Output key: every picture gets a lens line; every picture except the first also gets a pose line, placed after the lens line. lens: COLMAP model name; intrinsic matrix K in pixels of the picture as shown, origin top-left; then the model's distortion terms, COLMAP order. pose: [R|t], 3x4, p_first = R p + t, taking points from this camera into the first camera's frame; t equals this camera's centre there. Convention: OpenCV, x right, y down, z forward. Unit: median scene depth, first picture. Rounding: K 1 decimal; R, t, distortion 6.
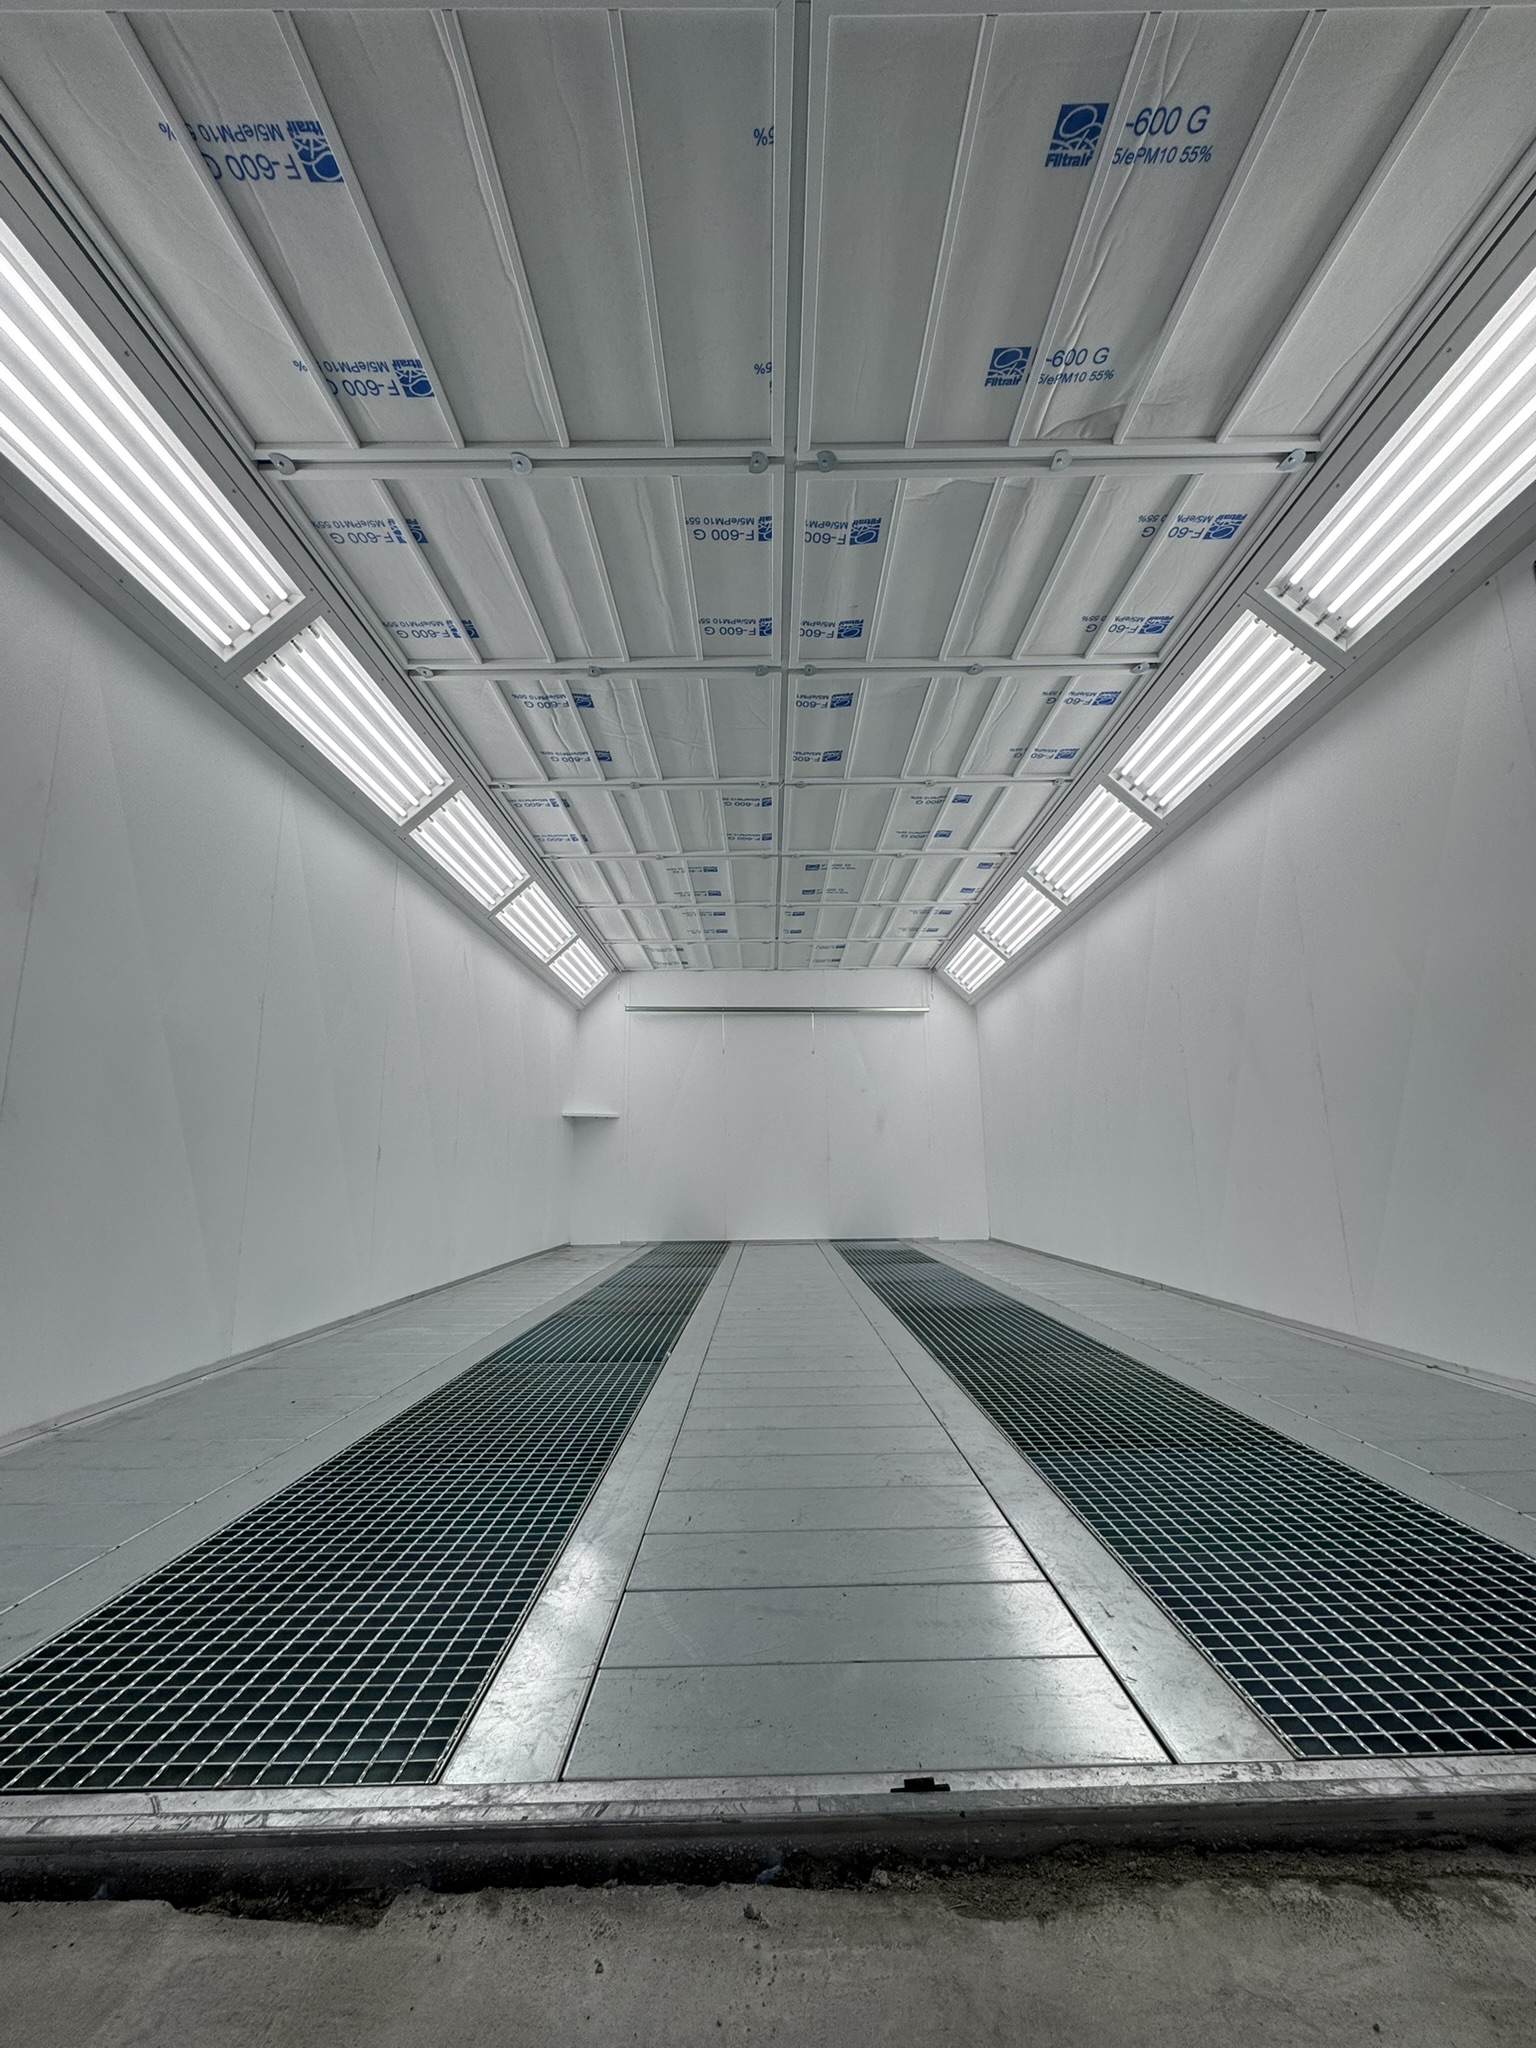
lens RADIAL K [[813.9, 0, 767.7], [0, 813.9, 1019.6], [0, 0, 1]] dist [-0.003108, 0.001013]
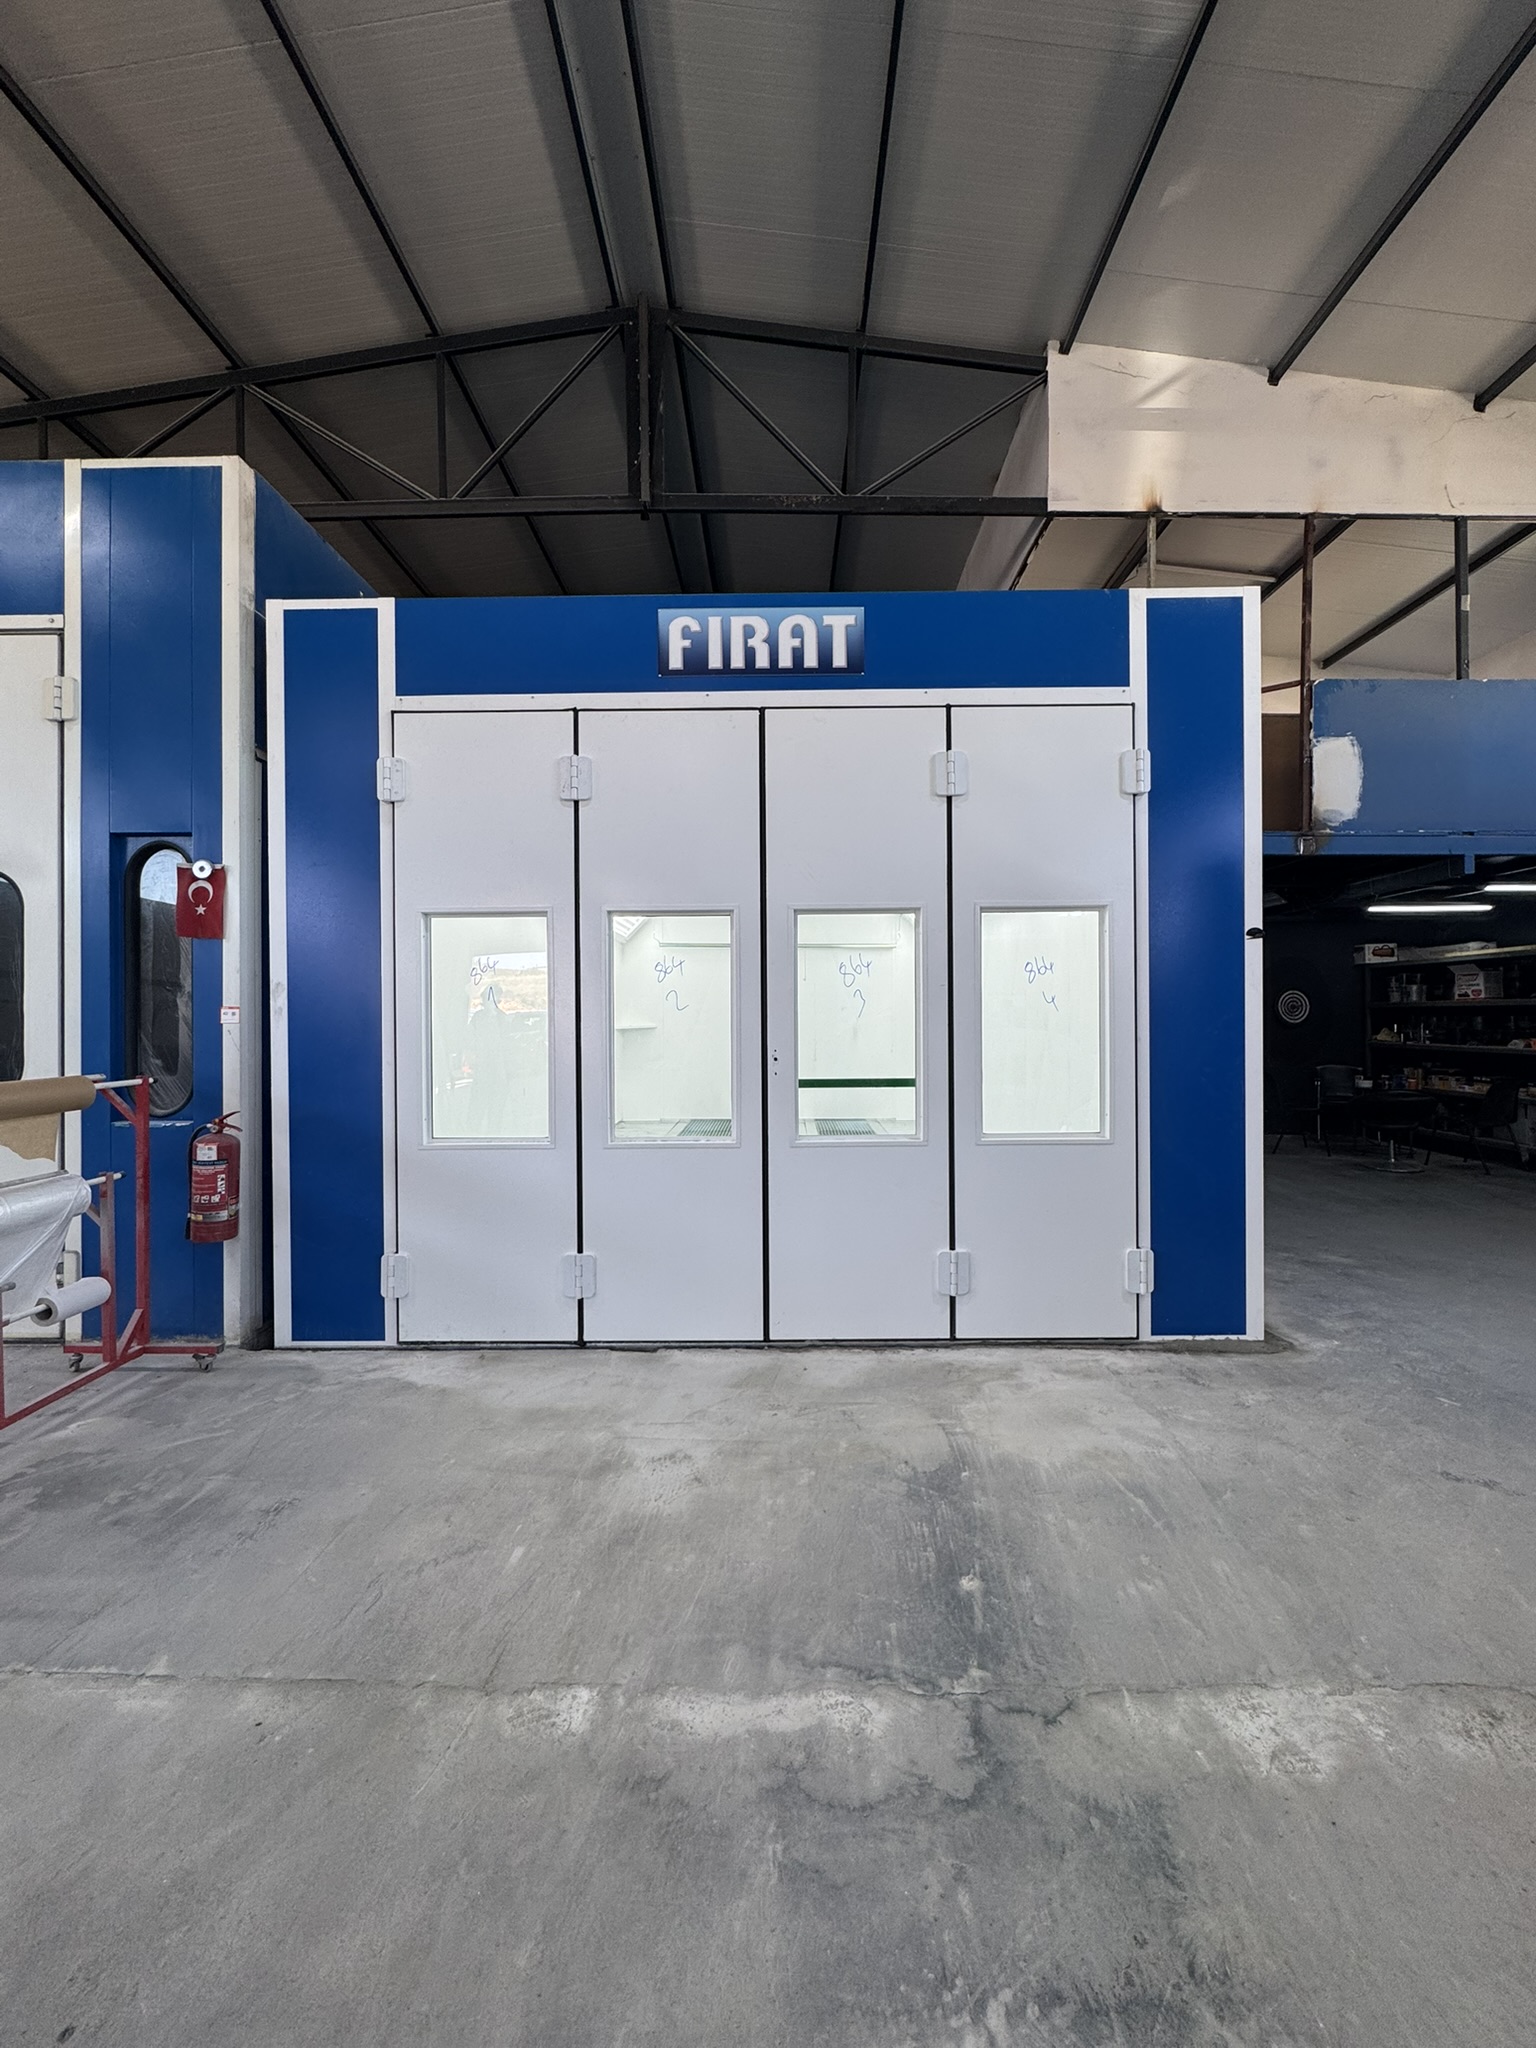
lens RADIAL K [[813.9, 0, 767.7], [0, 813.9, 1019.6], [0, 0, 1]] dist [-0.003108, 0.001013]
pose [[0.999817, 0.008633, -0.017045, 0.038125], [-0.005173, 0.981093, 0.193468, -0.282358], [0.018393, -0.193344, 0.980959, -0.544172]]
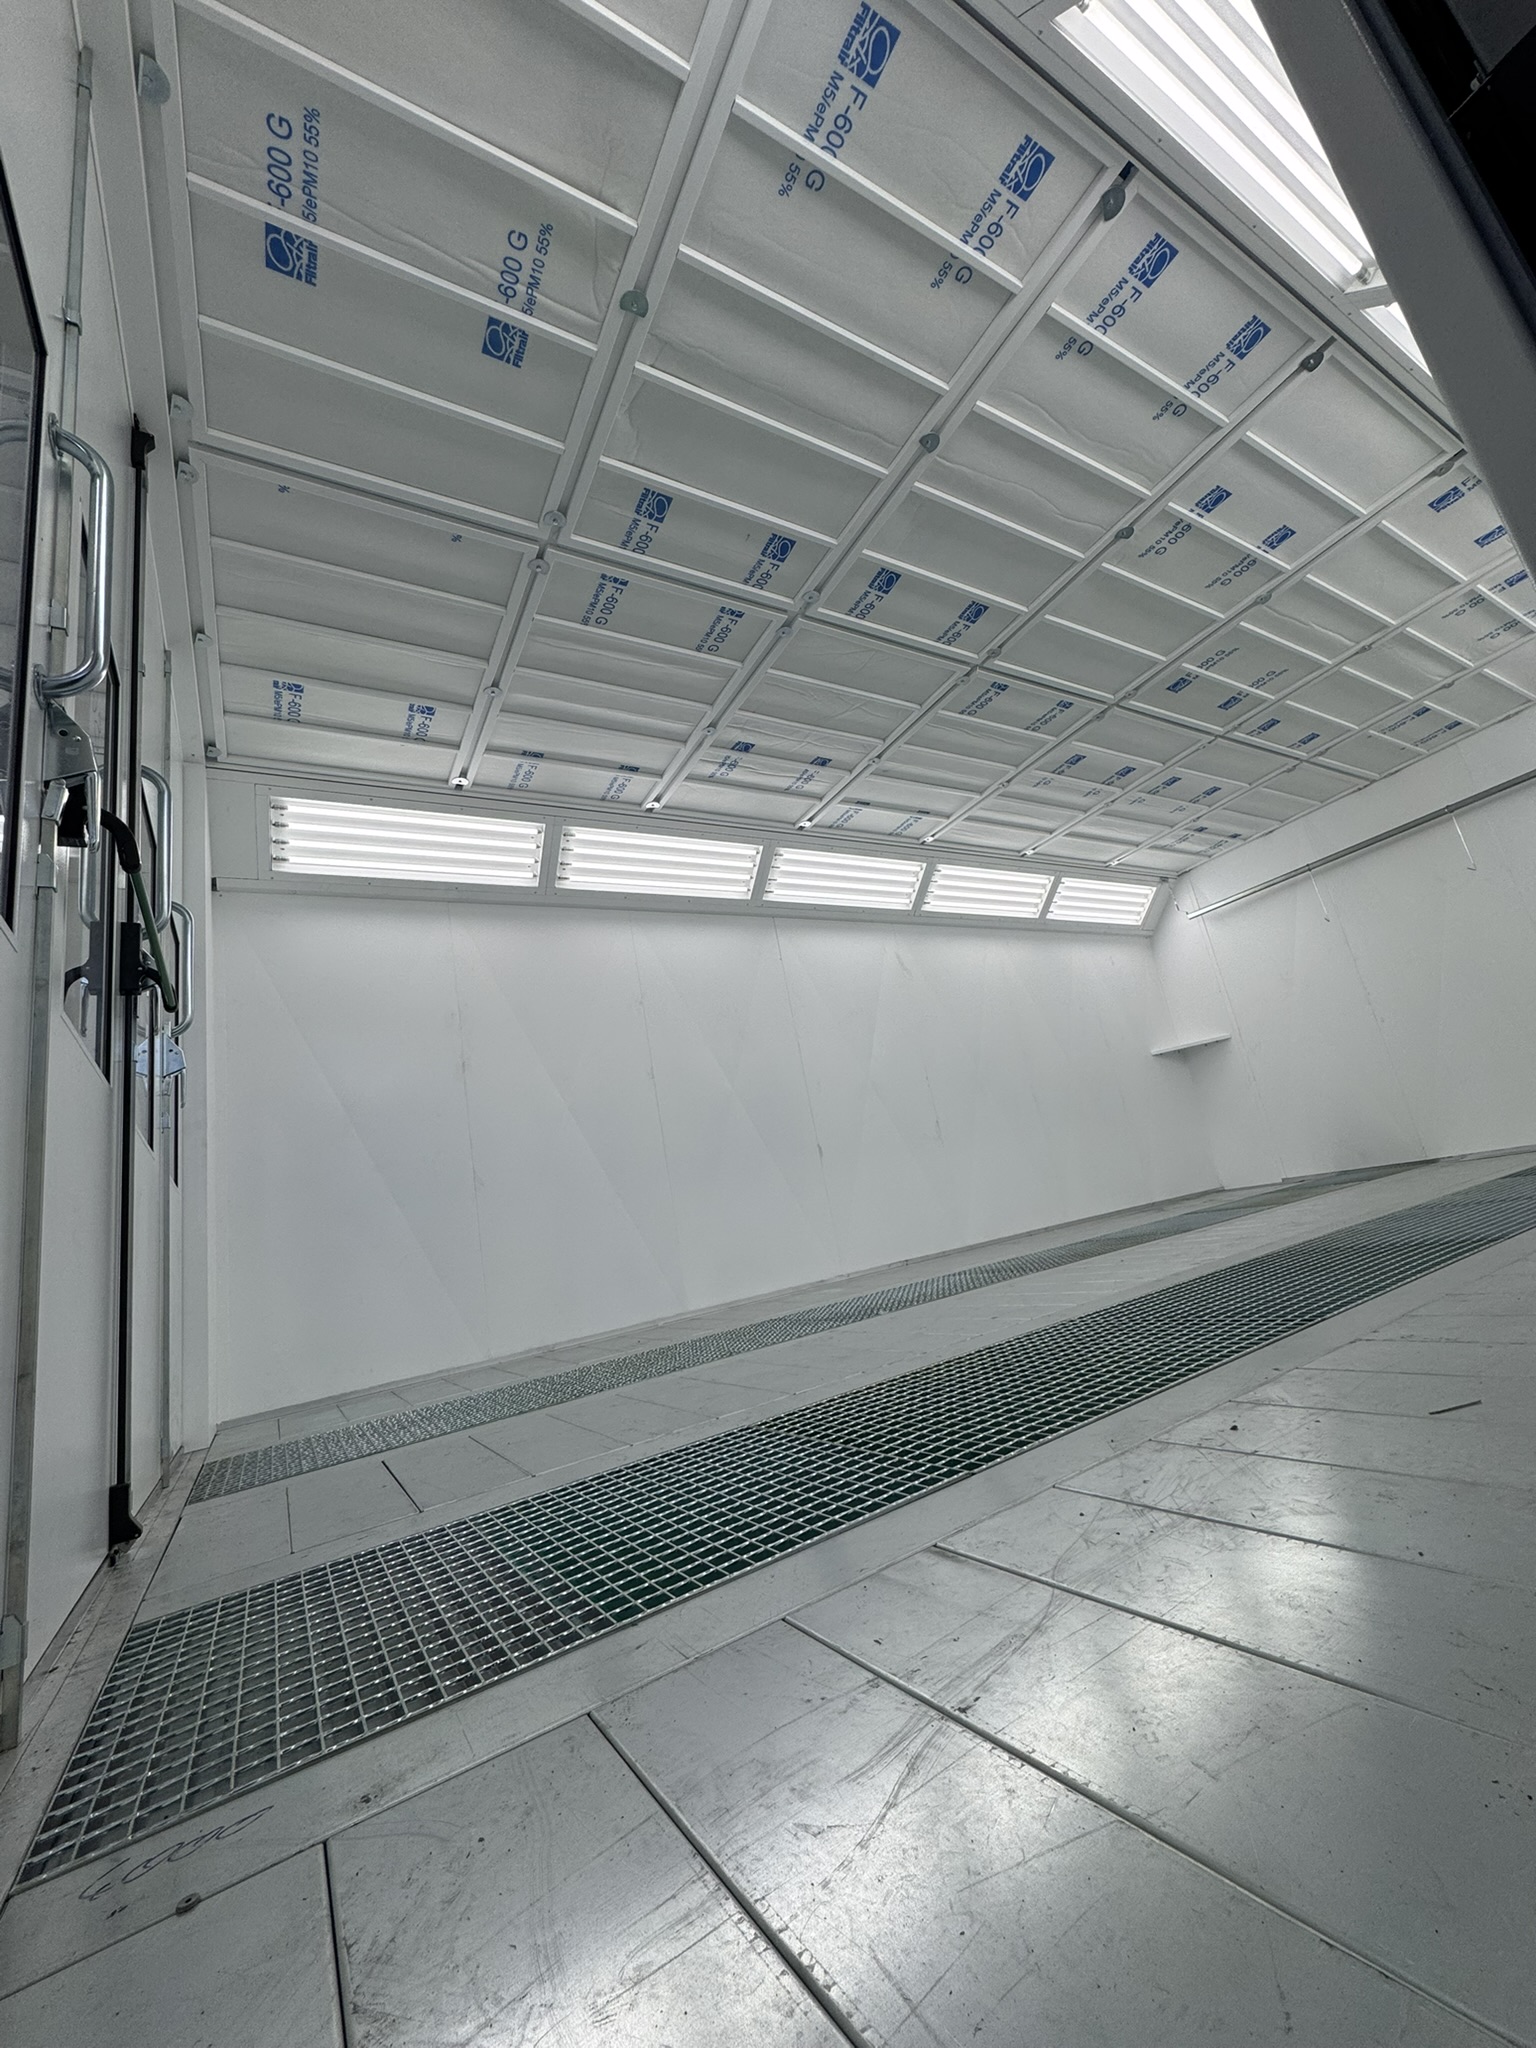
lens RADIAL K [[813.9, 0, 767.7], [0, 813.9, 1019.6], [0, 0, 1]] dist [-0.003108, 0.001013]
pose [[0.496943, -0.282373, -0.820557, 0.528426], [0.322113, 0.938045, -0.127727, 0.104422], [0.805786, -0.200839, 0.557111, 0.274202]]
